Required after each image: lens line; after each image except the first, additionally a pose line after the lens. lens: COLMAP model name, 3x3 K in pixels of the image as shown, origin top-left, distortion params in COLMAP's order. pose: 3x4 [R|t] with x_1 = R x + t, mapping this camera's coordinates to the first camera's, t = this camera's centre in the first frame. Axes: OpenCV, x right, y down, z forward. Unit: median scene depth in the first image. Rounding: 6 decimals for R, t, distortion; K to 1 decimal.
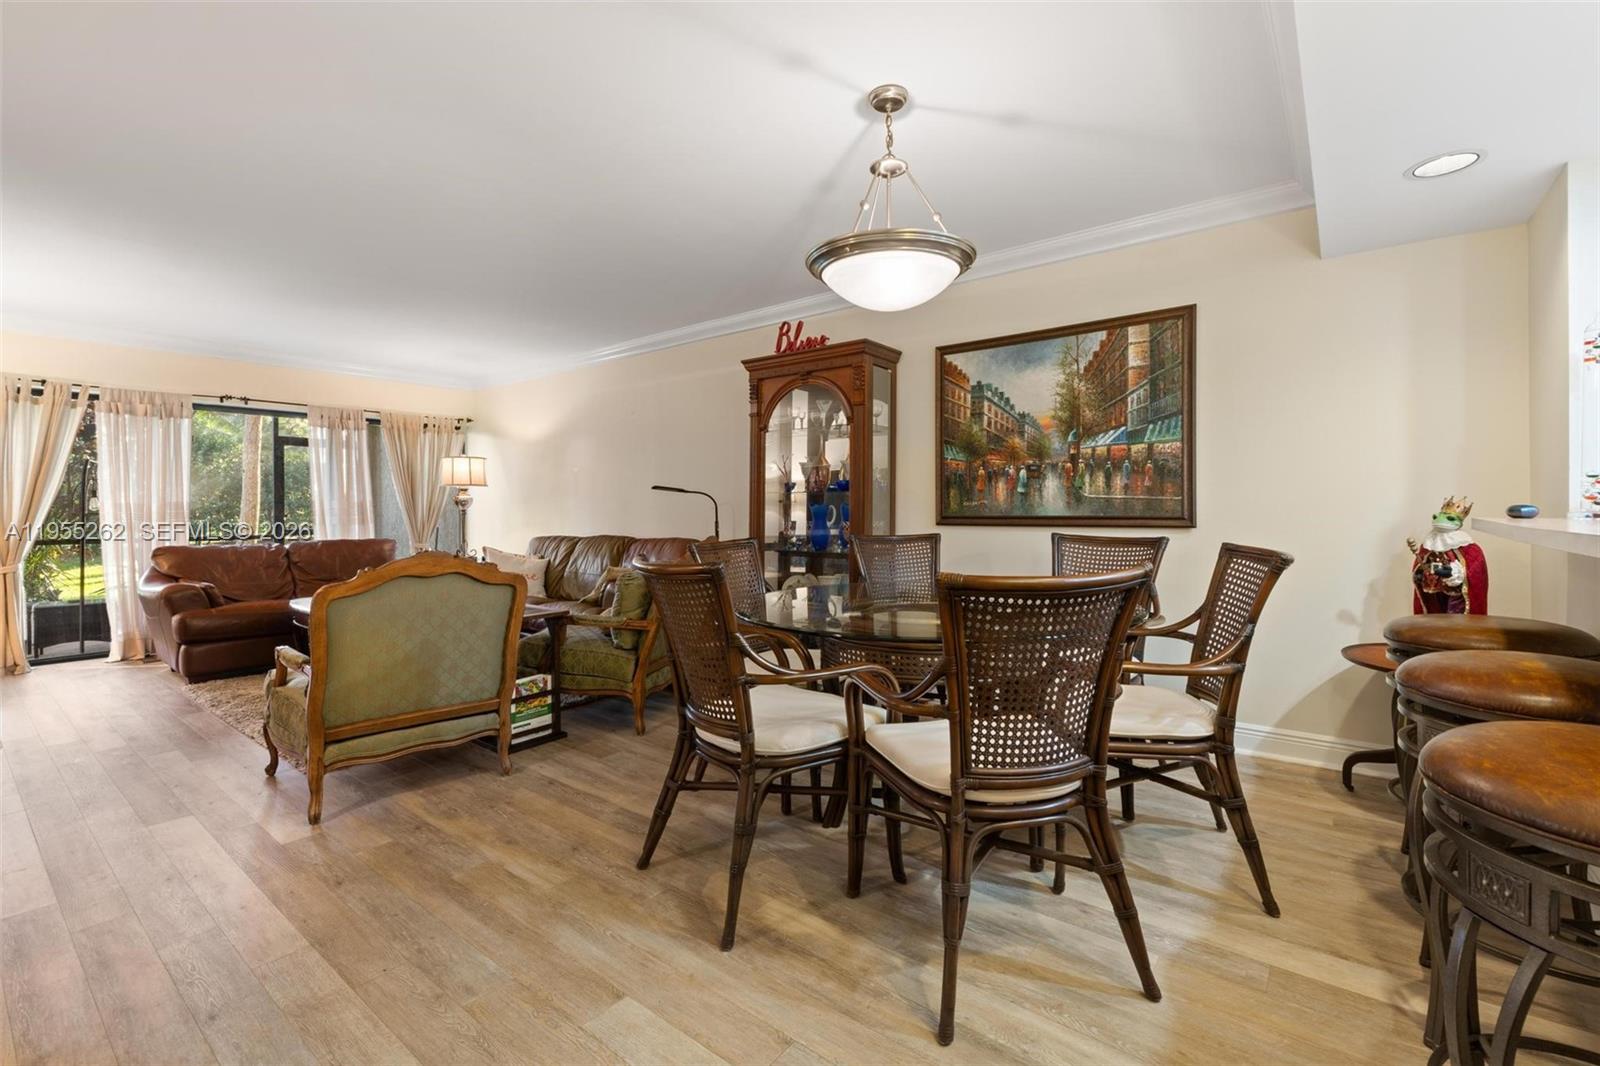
lens RADIAL K [[687.5, 0, 808.8], [0, 687.5, 512.7], [0, 0, 1]] dist [-0.003882, -0.000014]
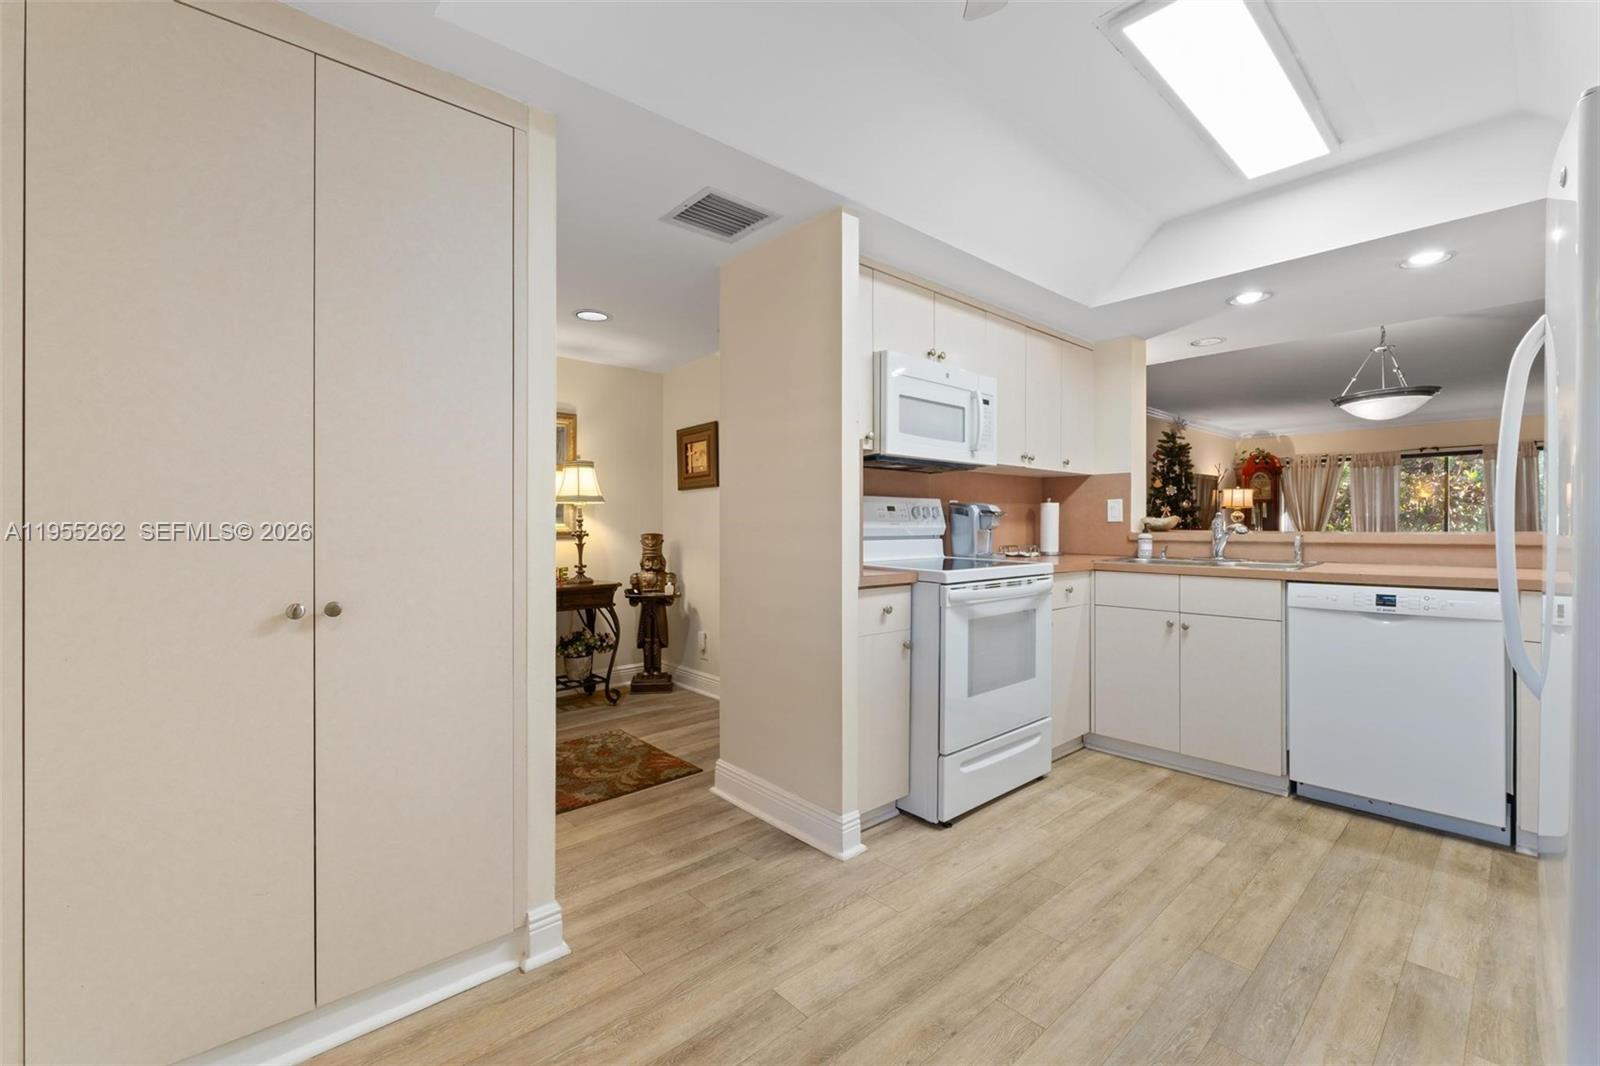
lens RADIAL K [[687.5, 0, 798.2], [0, 687.5, 525.5], [0, 0, 1]] dist [-0.003882, -0.000014]
pose [[-0.174738, 0.008809, -0.984576, 1.528264], [0.000823, 0.999961, 0.008800, -0.009225], [0.984615, 0.000727, -0.174738, -0.225720]]
